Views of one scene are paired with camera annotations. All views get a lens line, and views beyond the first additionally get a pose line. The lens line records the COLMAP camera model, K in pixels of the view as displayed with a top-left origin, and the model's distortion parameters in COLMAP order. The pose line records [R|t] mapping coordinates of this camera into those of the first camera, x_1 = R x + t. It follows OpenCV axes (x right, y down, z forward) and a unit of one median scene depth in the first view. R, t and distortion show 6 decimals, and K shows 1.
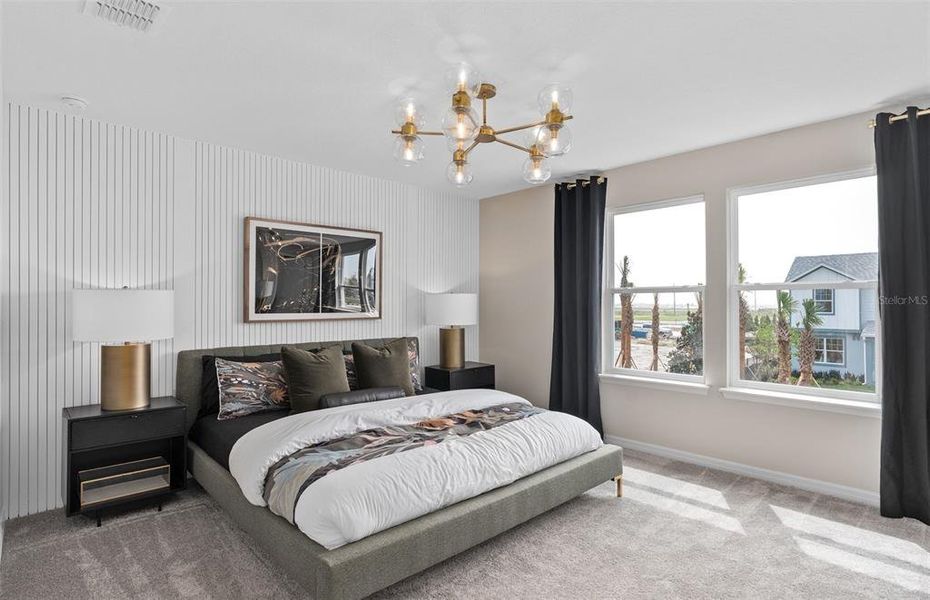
lens RADIAL K [[474.1, 0, 460.7], [0, 474.1, 302.9], [0, 0, 1]] dist [-0.012357, -0.000314]
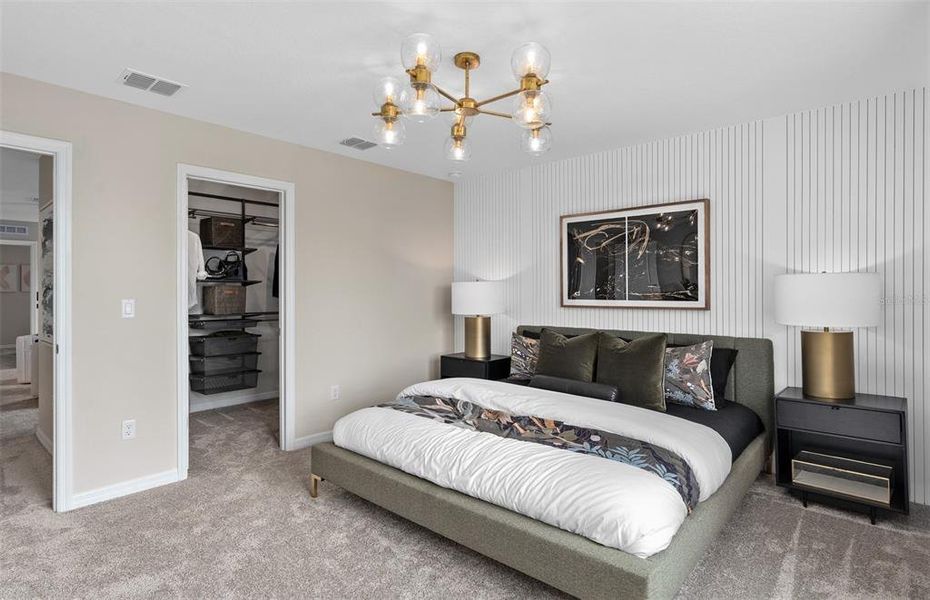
lens RADIAL K [[474.1, 0, 461.1], [0, 474.1, 290.8], [0, 0, 1]] dist [-0.012357, -0.000314]
pose [[0.109524, 0.001575, -0.993983, 0.655058], [0.001737, 0.999997, 0.001776, -0.000139], [0.993983, -0.001921, 0.109521, 0.600105]]
